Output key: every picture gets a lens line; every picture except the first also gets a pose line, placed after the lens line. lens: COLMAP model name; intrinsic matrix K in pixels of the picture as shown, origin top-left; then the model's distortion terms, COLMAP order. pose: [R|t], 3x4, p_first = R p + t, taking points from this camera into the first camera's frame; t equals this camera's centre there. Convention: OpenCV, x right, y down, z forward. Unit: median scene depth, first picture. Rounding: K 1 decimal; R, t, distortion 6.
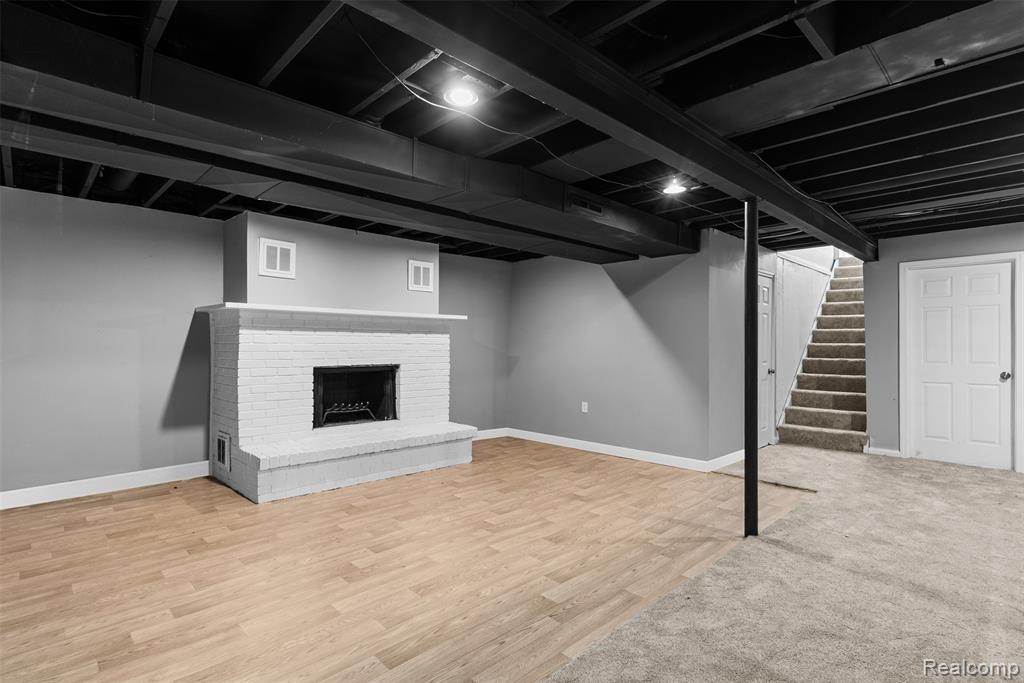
lens RADIAL K [[492.9, 0, 519.4], [0, 492.9, 347.0], [0, 0, 1]] dist [0.000293, -0.000444]
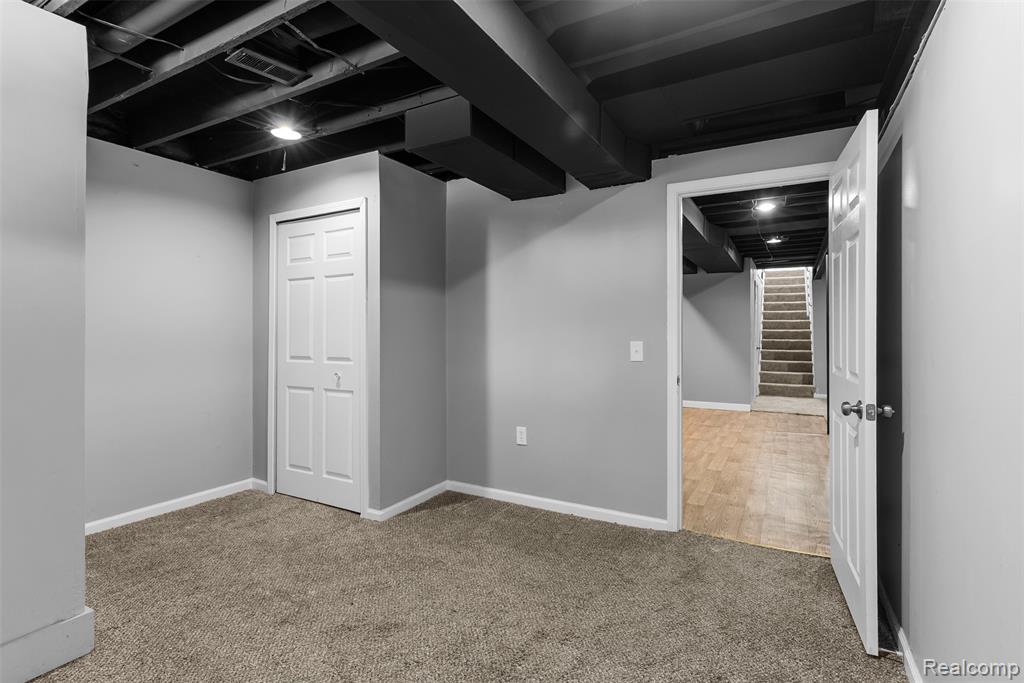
lens RADIAL K [[492.9, 0, 508.3], [0, 492.9, 334.9], [0, 0, 1]] dist [0.000293, -0.000444]
pose [[0.956256, -0.002904, 0.292518, -0.596858], [0.000780, 0.999972, 0.007378, -0.003282], [-0.292531, -0.006827, 0.956232, -0.207202]]
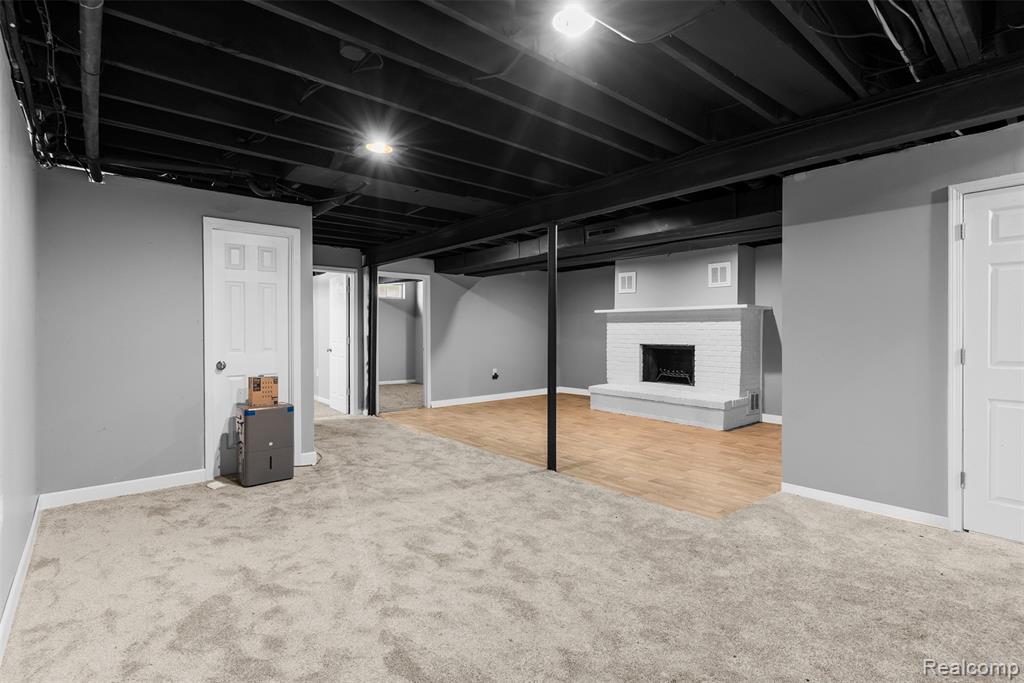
lens RADIAL K [[492.9, 0, 517.2], [0, 492.9, 336.1], [0, 0, 1]] dist [0.000293, -0.000444]
pose [[-0.049845, 0.006669, -0.998735, 1.340081], [-0.004094, 0.999968, 0.006881, 0.003804], [0.998749, 0.004432, -0.049816, 0.707843]]
